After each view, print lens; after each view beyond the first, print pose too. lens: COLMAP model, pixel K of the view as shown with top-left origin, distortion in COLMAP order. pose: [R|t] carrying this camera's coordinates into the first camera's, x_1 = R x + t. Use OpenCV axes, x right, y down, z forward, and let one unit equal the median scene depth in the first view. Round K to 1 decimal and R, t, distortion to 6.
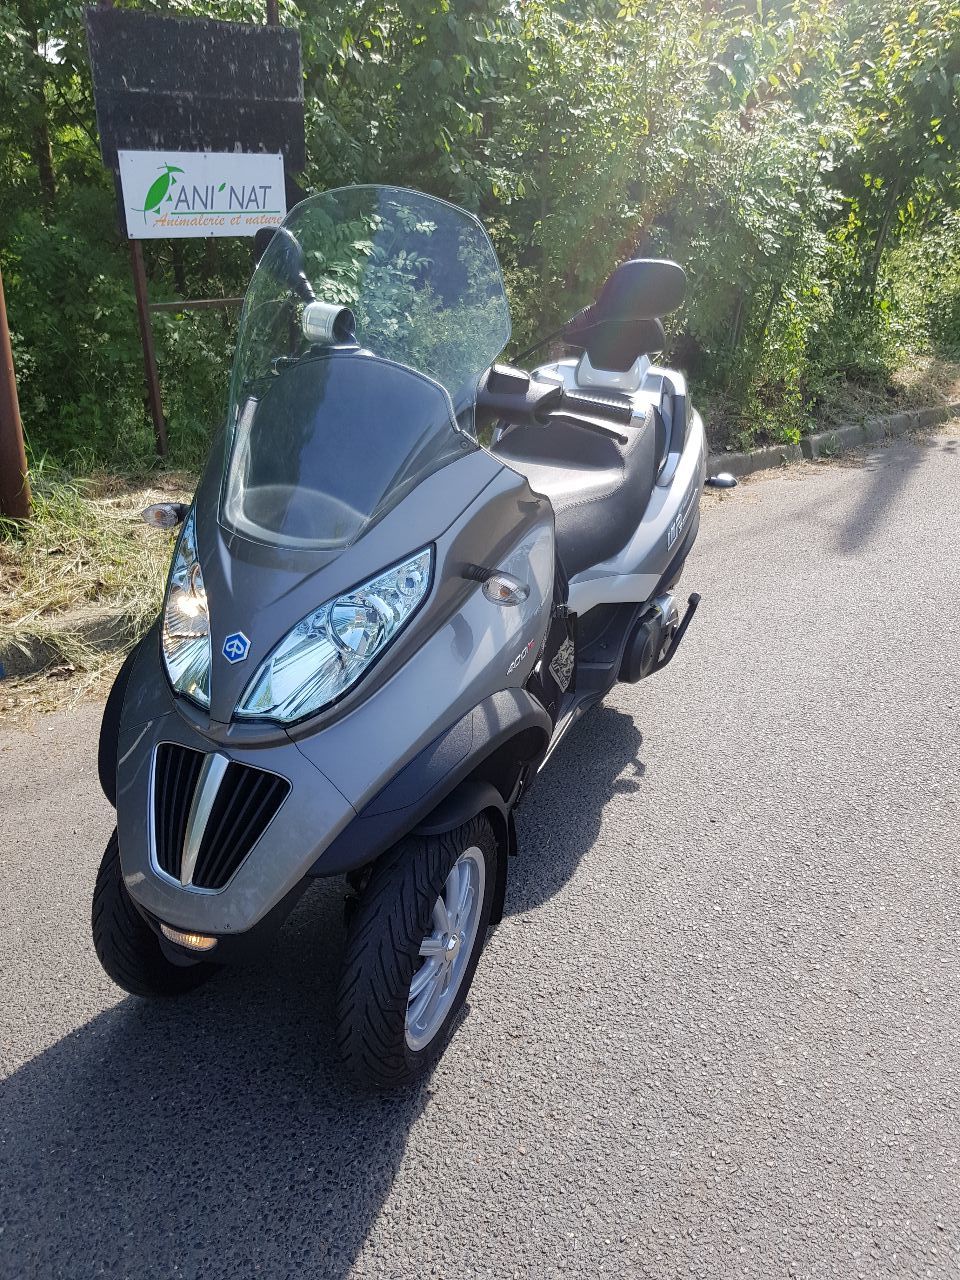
lens RADIAL K [[1001.4, 0, 479.8], [0, 1001.4, 644.0], [0, 0, 1]] dist [0.017516, -0.044838]
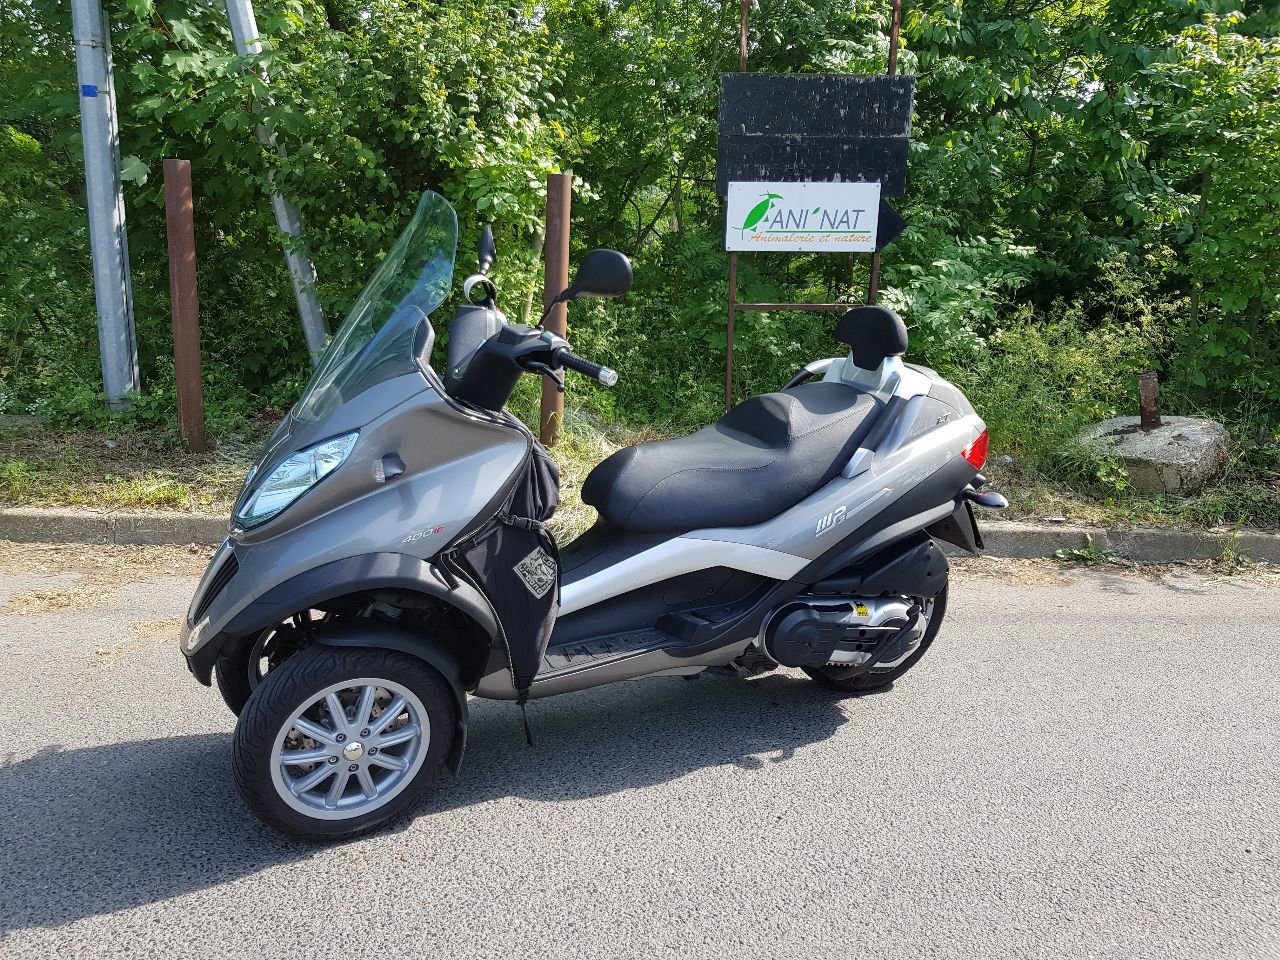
lens RADIAL K [[1001.4, 0, 640.8], [0, 1001.4, 488.6], [0, 0, 1]] dist [0.017516, -0.044838]
pose [[0.787703, 0.164545, -0.593674, 0.327175], [-0.257983, 0.963208, -0.075332, -0.011240], [0.559436, 0.212497, 0.801172, 0.036852]]
